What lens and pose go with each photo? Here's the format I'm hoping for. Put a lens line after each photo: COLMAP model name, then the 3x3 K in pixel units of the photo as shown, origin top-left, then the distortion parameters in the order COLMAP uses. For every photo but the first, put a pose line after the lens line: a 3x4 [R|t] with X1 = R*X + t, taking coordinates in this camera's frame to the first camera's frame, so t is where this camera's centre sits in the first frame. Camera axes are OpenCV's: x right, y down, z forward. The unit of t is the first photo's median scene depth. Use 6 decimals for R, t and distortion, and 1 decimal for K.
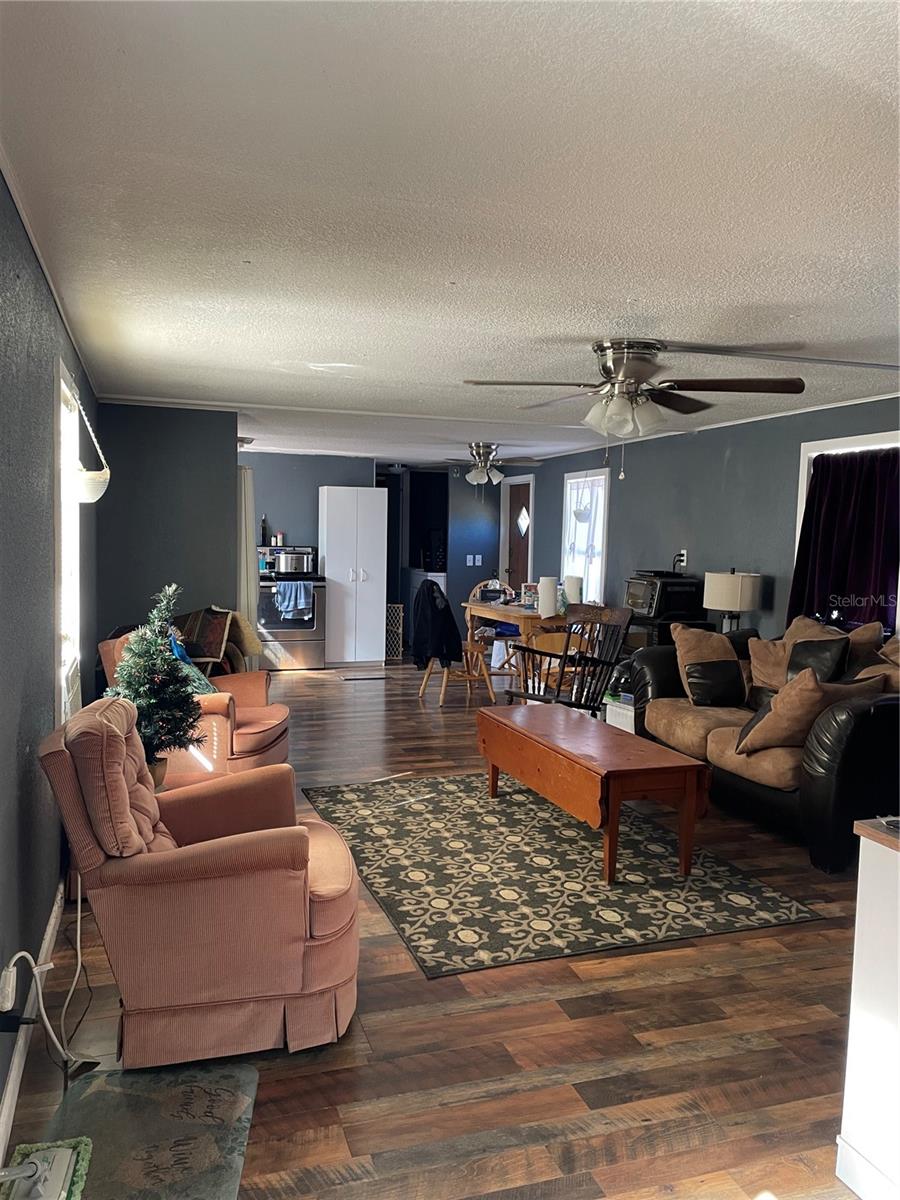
lens RADIAL K [[903.6, 0, 469.4], [0, 903.6, 635.2], [0, 0, 1]] dist [0.105598, -0.146040]
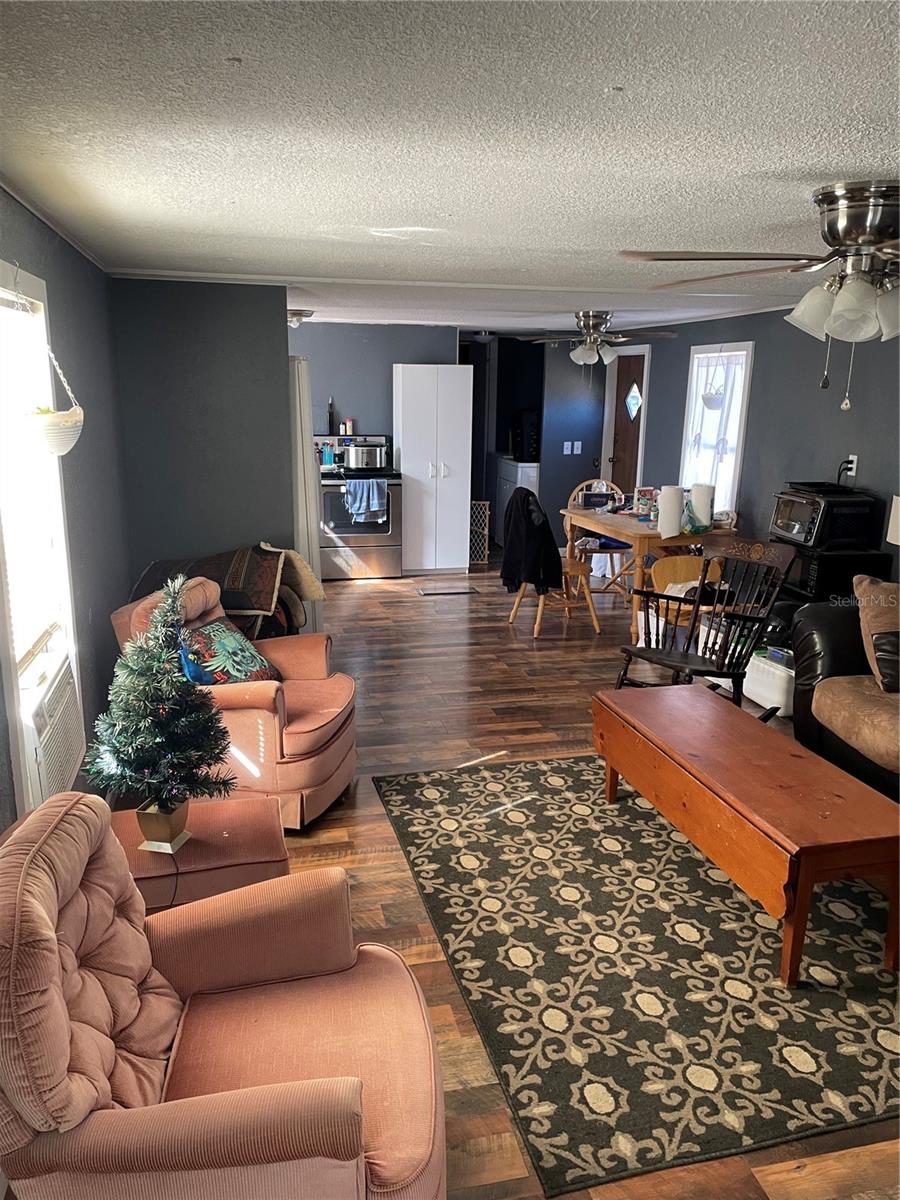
lens RADIAL K [[903.6, 0, 469.4], [0, 903.6, 635.2], [0, 0, 1]] dist [0.105598, -0.146040]
pose [[0.996129, 0.016528, -0.086334, -0.027872], [-0.002690, 0.987436, 0.157999, -0.081059], [0.087860, -0.157156, 0.983658, 0.215233]]
